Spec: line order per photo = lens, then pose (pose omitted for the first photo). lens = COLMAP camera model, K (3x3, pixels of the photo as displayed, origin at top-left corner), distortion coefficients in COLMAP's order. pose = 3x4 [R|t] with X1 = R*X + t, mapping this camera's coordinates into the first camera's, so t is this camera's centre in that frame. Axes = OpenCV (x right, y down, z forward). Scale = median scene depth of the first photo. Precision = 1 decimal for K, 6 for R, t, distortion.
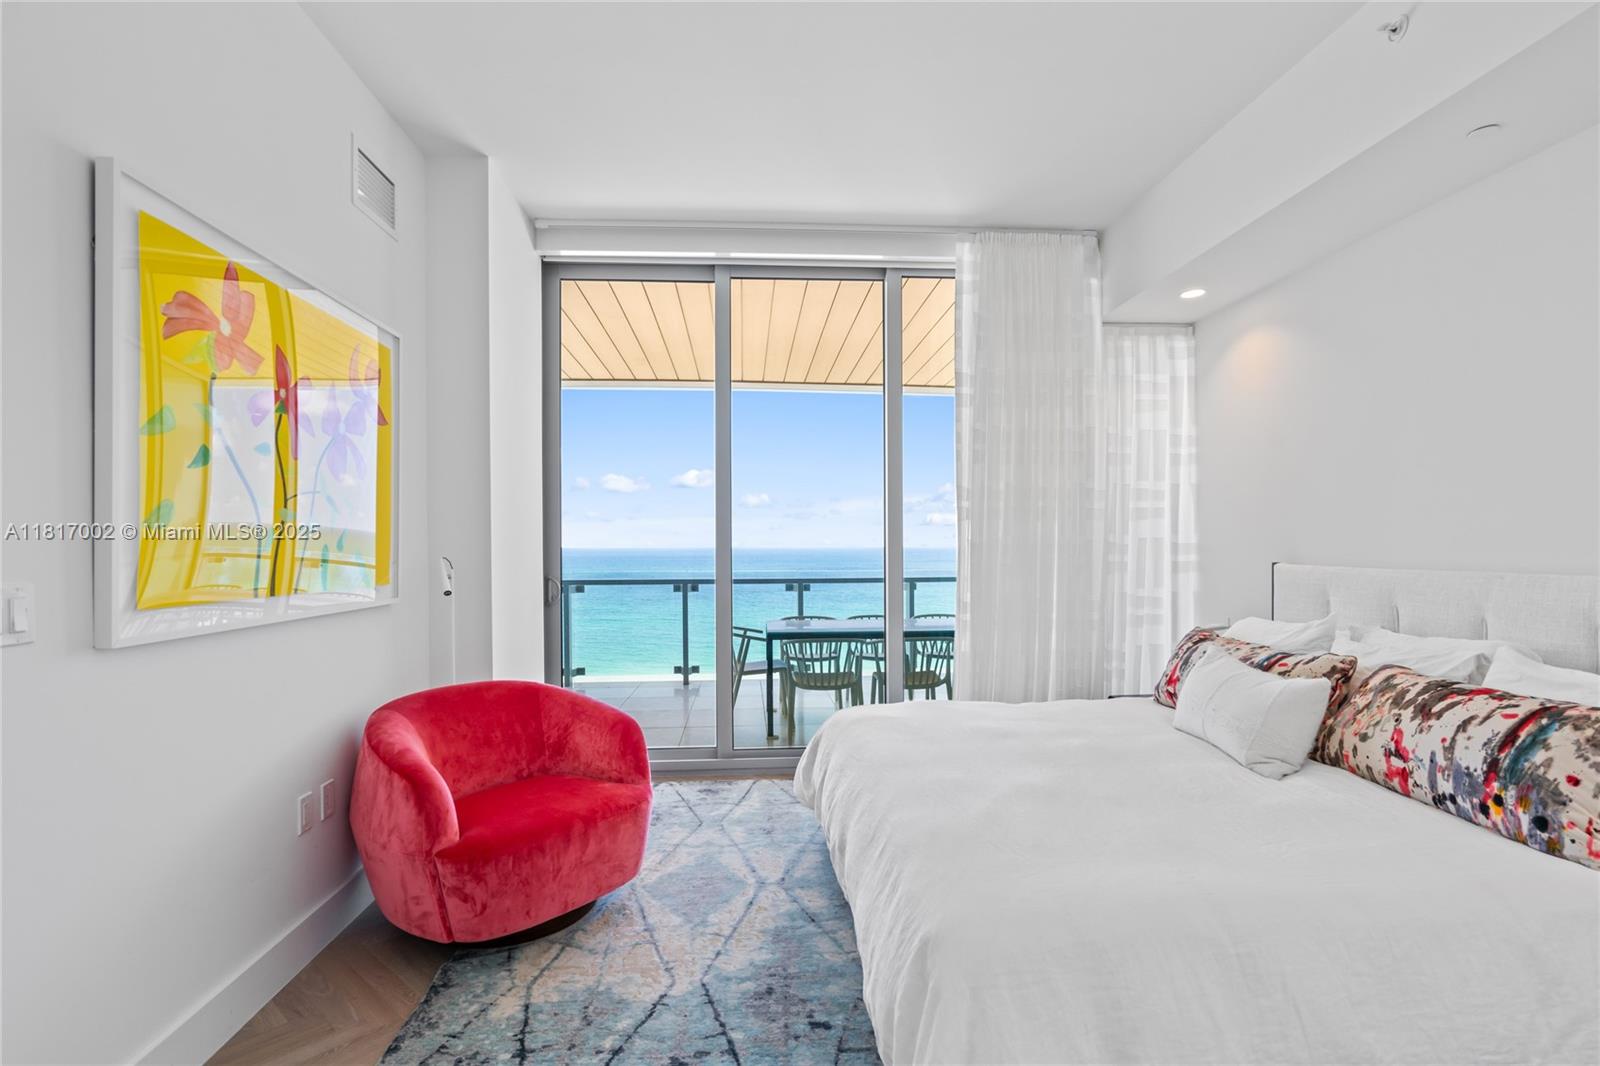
lens RADIAL K [[735.6, 0, 823.0], [0, 735.6, 553.2], [0, 0, 1]] dist [0.004122, 0.002233]
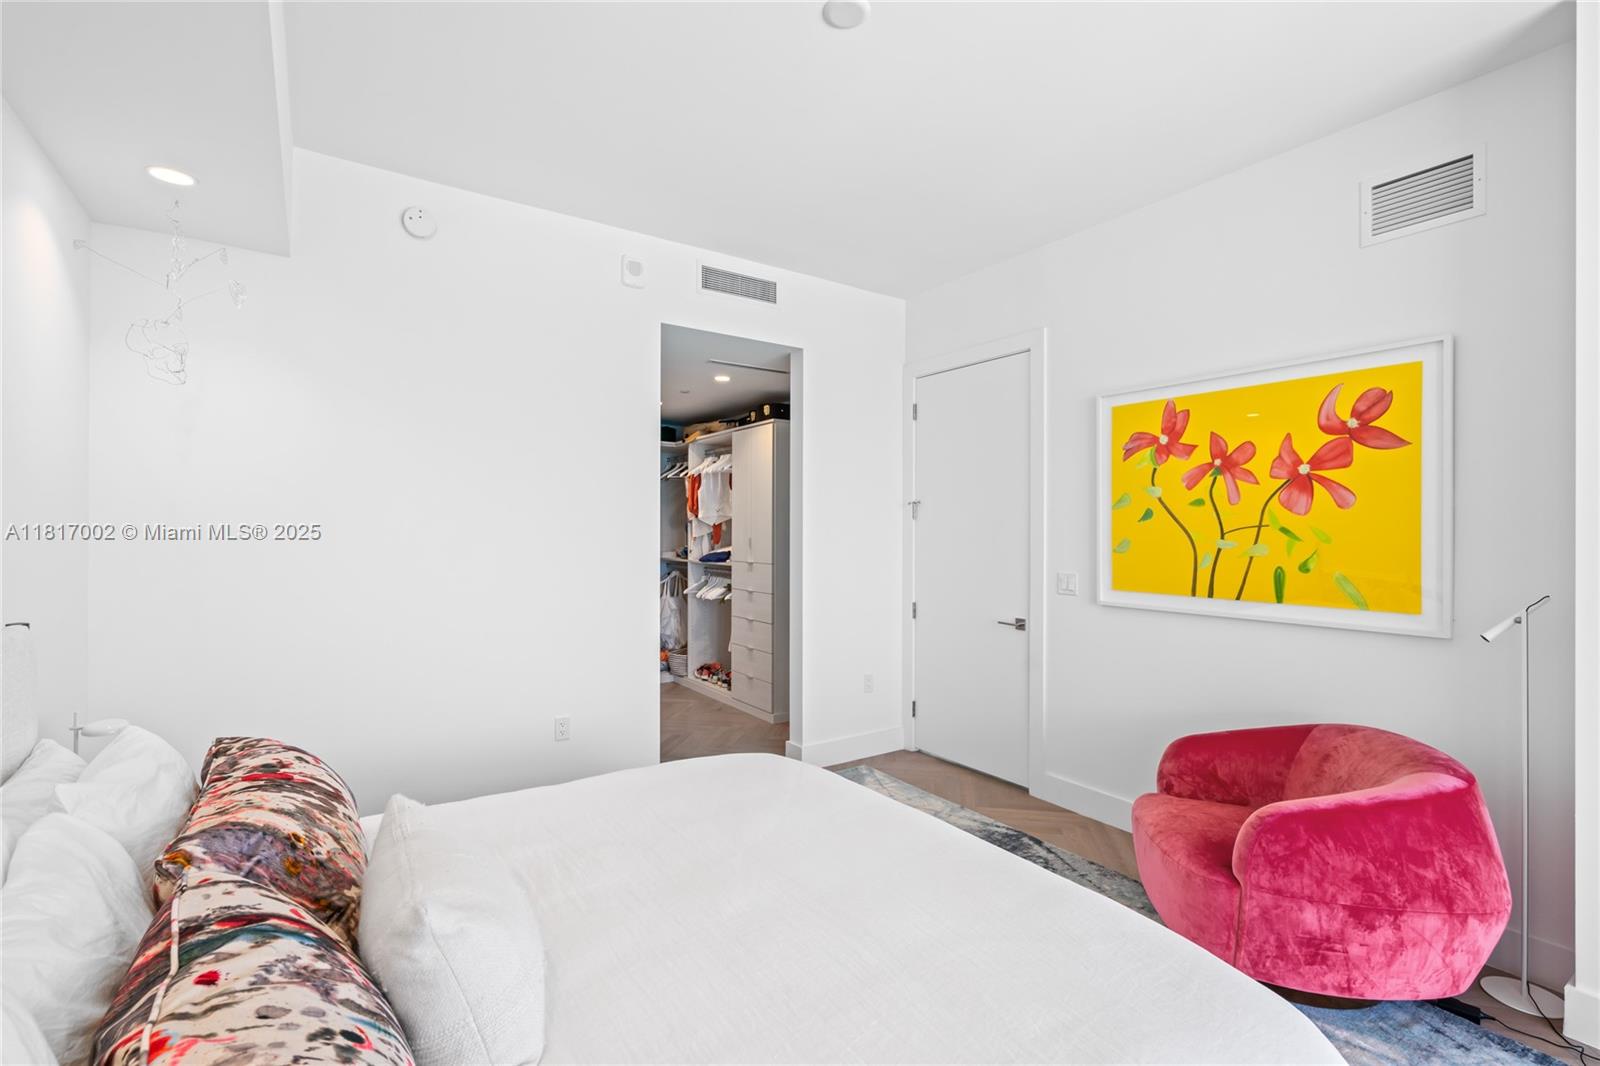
lens RADIAL K [[735.6, 0, 819.1], [0, 735.6, 515.5], [0, 0, 1]] dist [0.004122, 0.002233]
pose [[-0.860621, -0.007423, -0.509192, 0.793131], [-0.005714, 0.999972, -0.004921, -0.106620], [0.509214, -0.001325, -0.860639, 2.060004]]
